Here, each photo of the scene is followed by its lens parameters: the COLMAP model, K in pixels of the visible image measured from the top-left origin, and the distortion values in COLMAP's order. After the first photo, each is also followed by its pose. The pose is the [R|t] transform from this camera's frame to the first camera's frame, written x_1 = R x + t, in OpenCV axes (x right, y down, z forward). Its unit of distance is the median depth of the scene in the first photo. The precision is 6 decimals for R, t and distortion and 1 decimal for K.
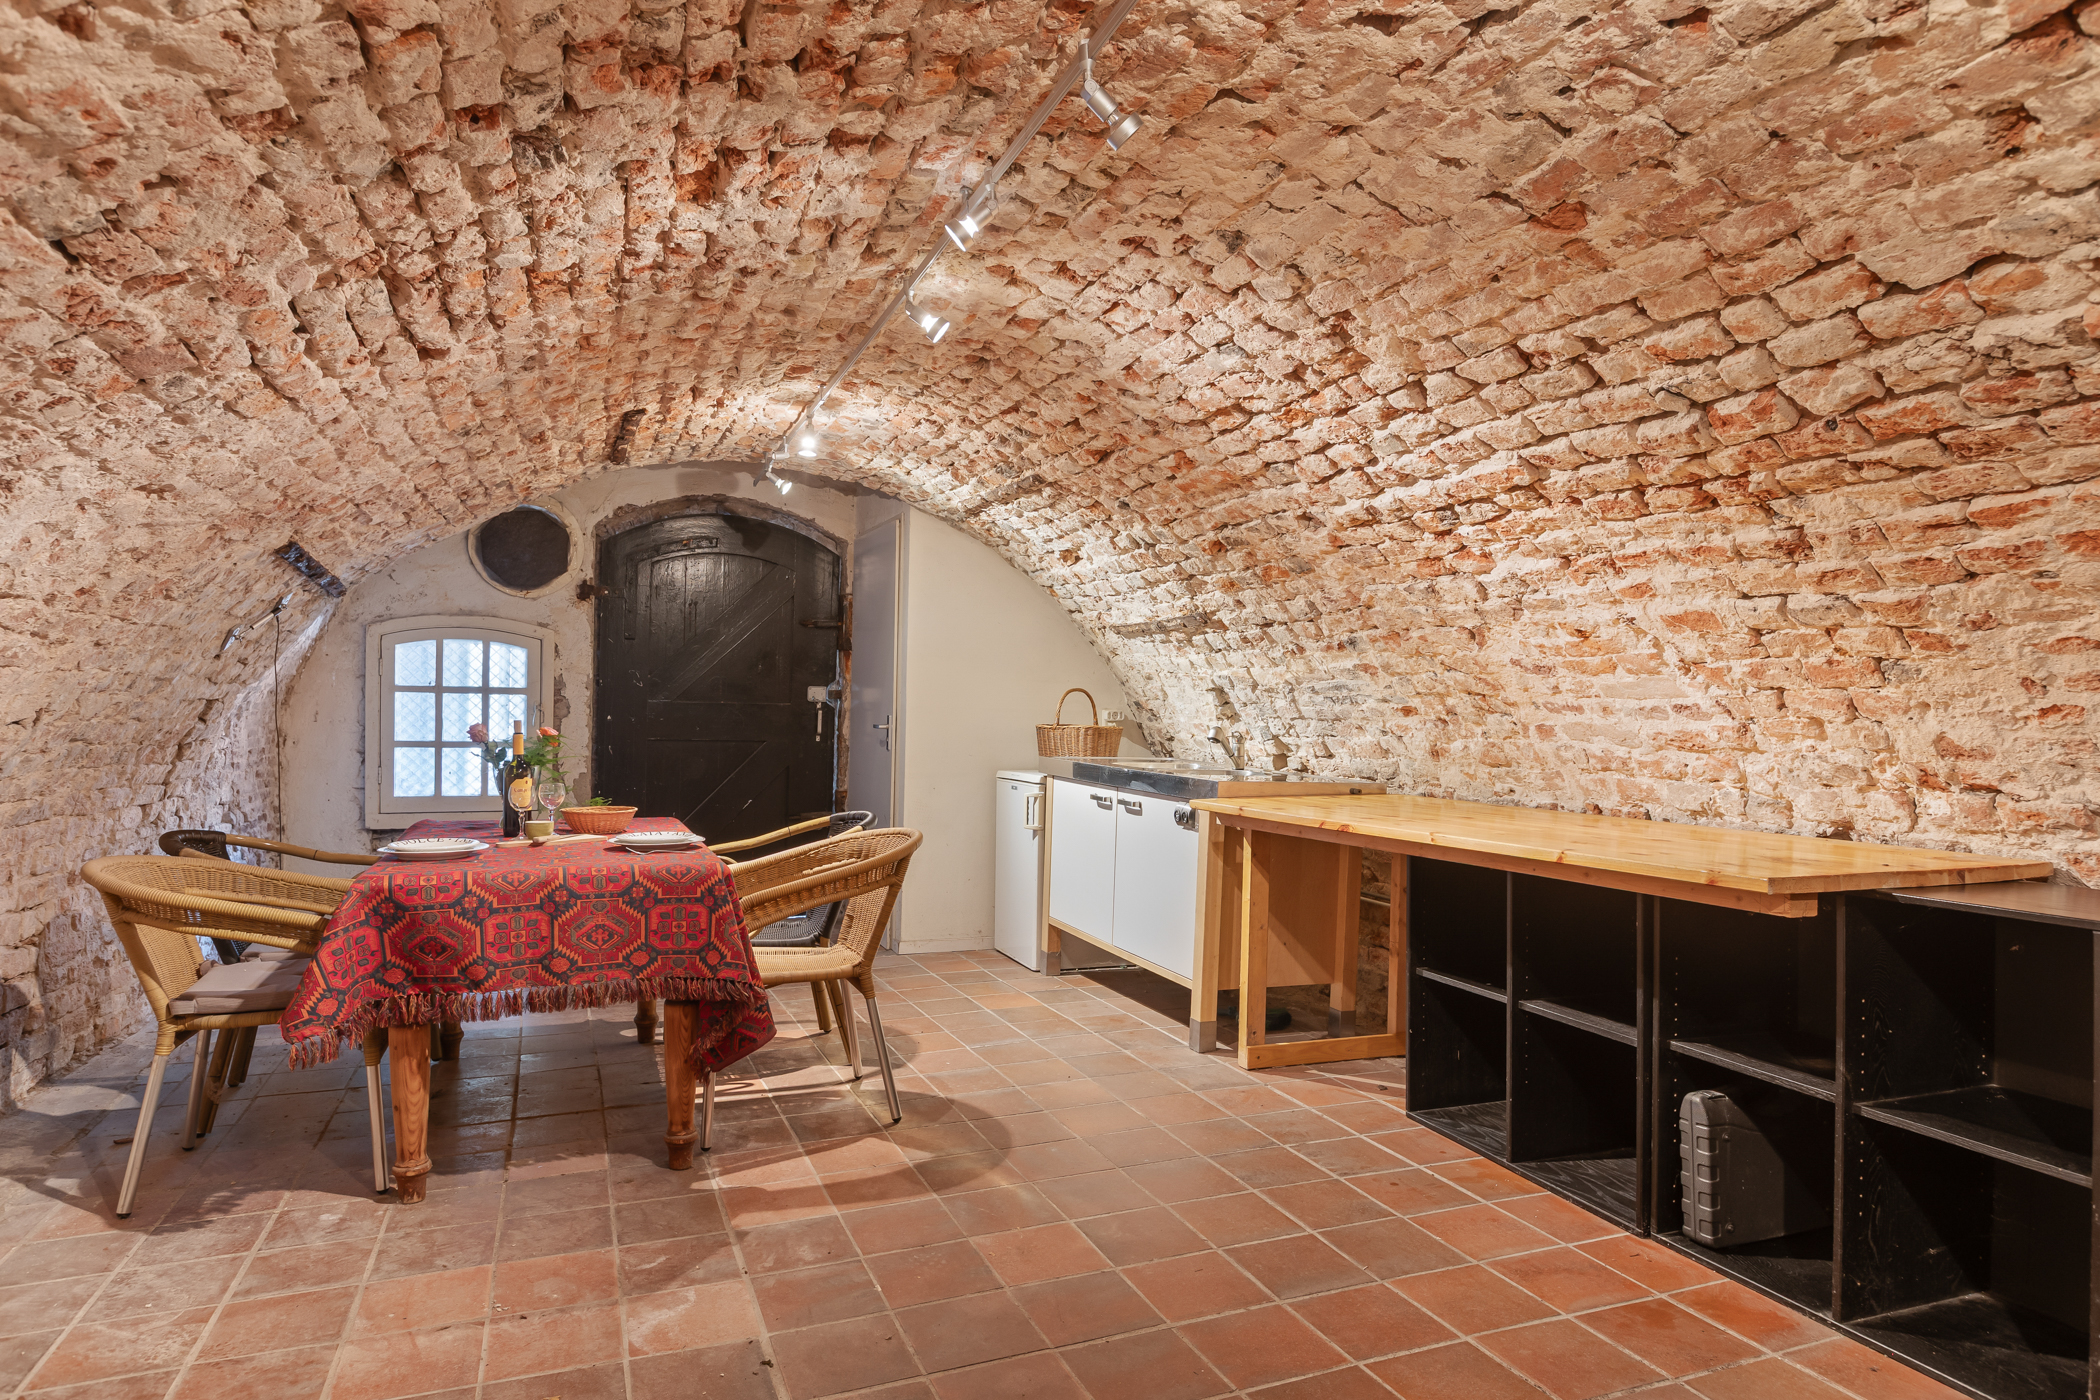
lens RADIAL K [[1178.0, 0, 1090.4], [0, 1178.0, 712.6], [0, 0, 1]] dist [-0.003633, -0.000919]
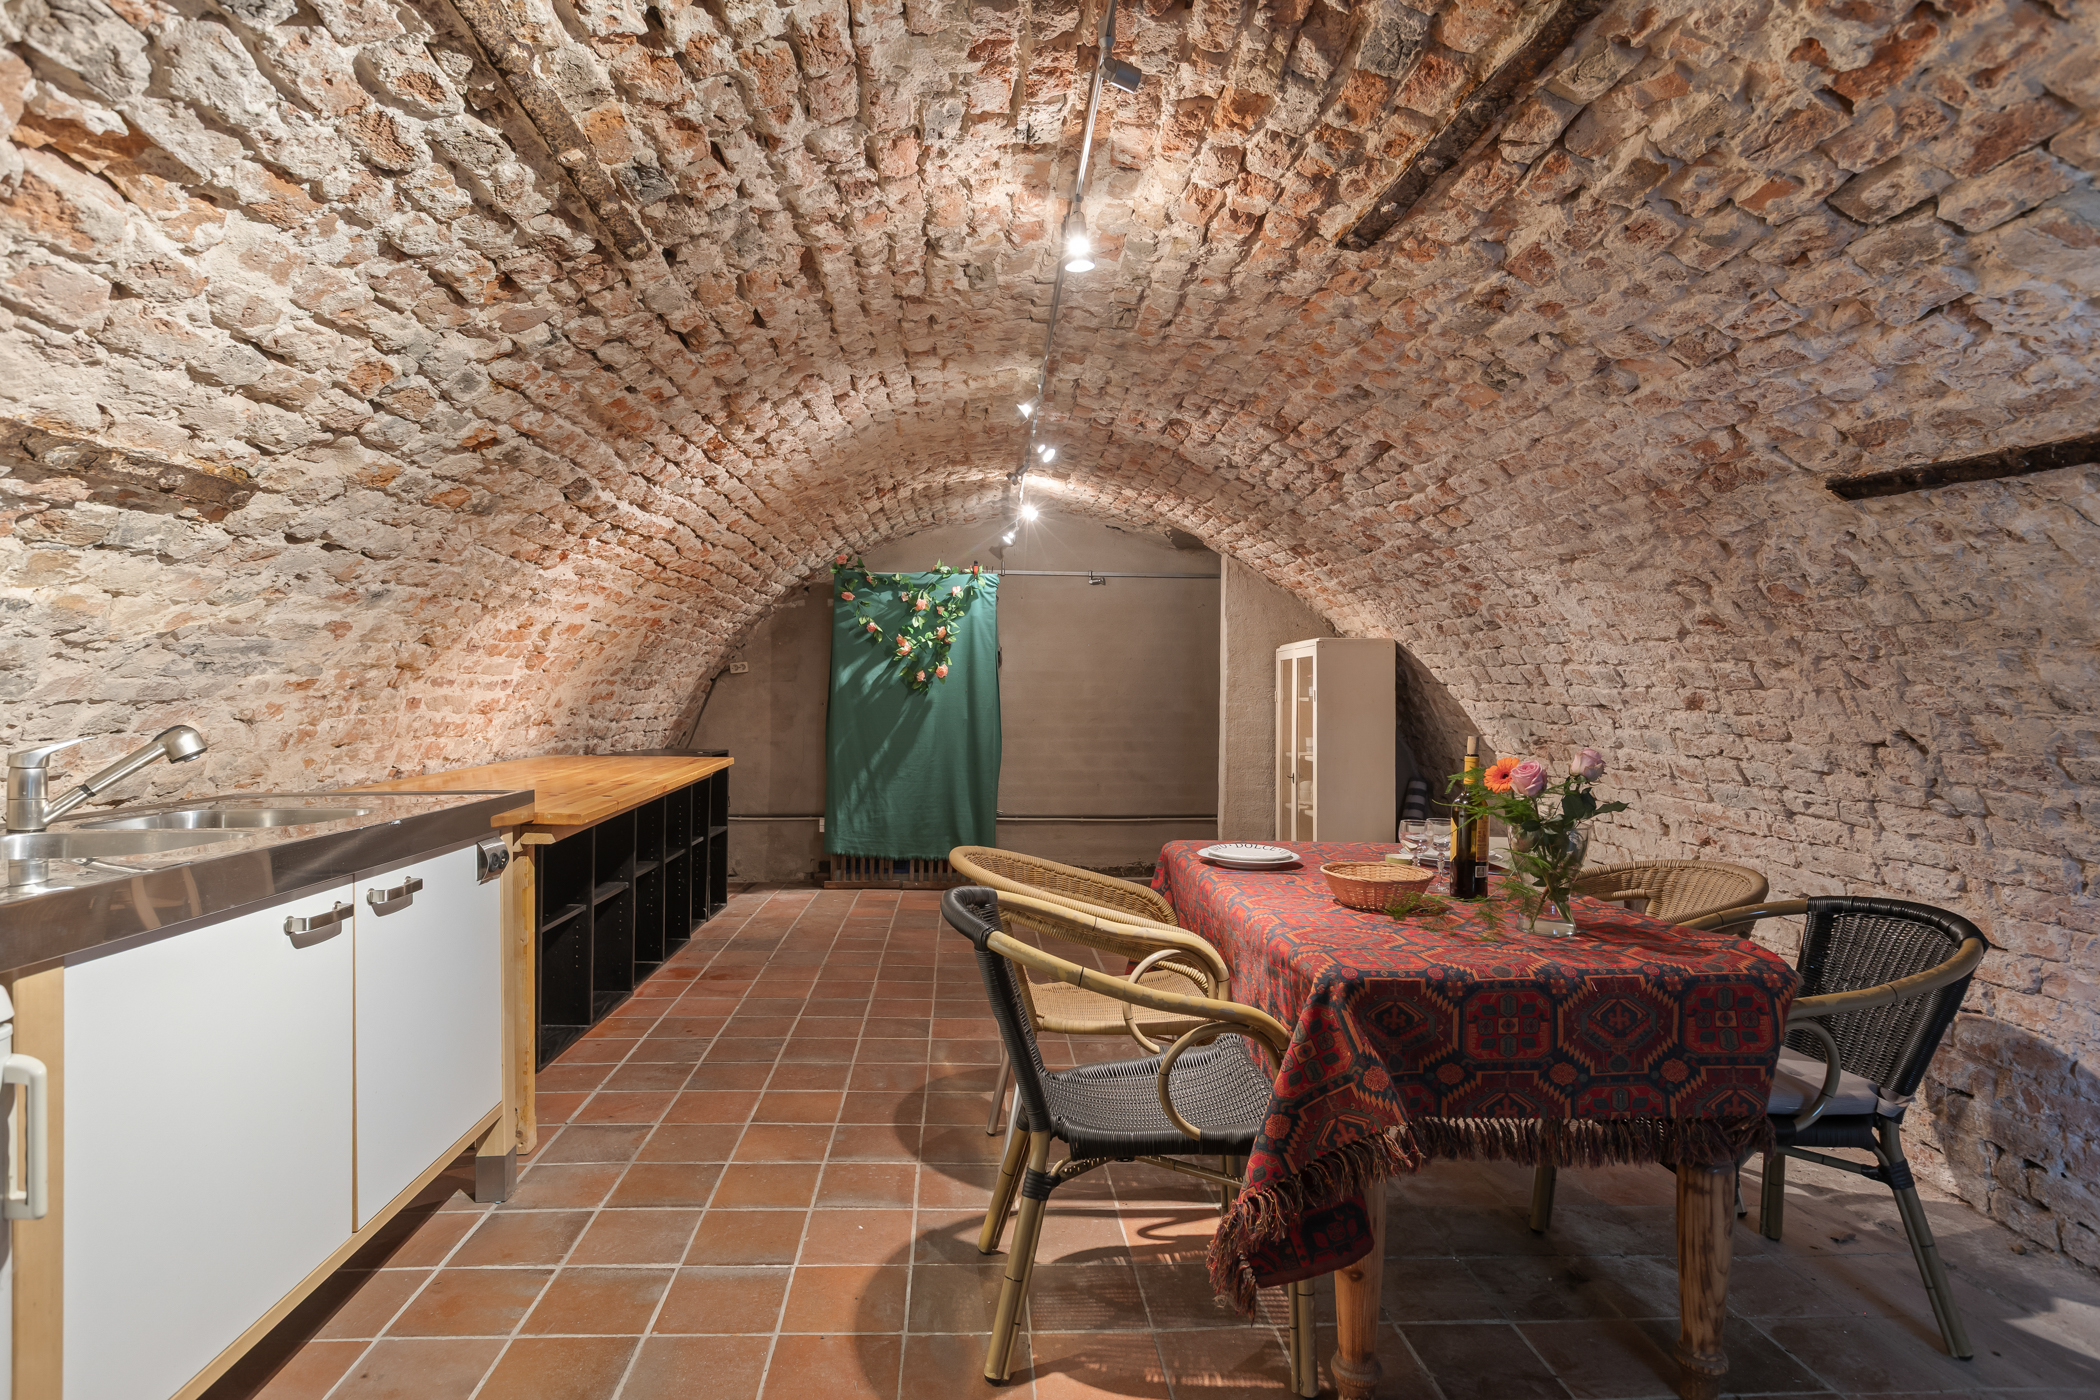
lens RADIAL K [[1228.5, 0, 1043.5], [0, 1228.5, 719.2], [0, 0, 1]] dist [-0.002357, -0.000940]
pose [[-0.941401, -0.037488, 0.335200, -0.519412], [-0.028593, 0.999097, 0.031433, -0.021296], [-0.336076, 0.020007, -0.941622, 1.892877]]
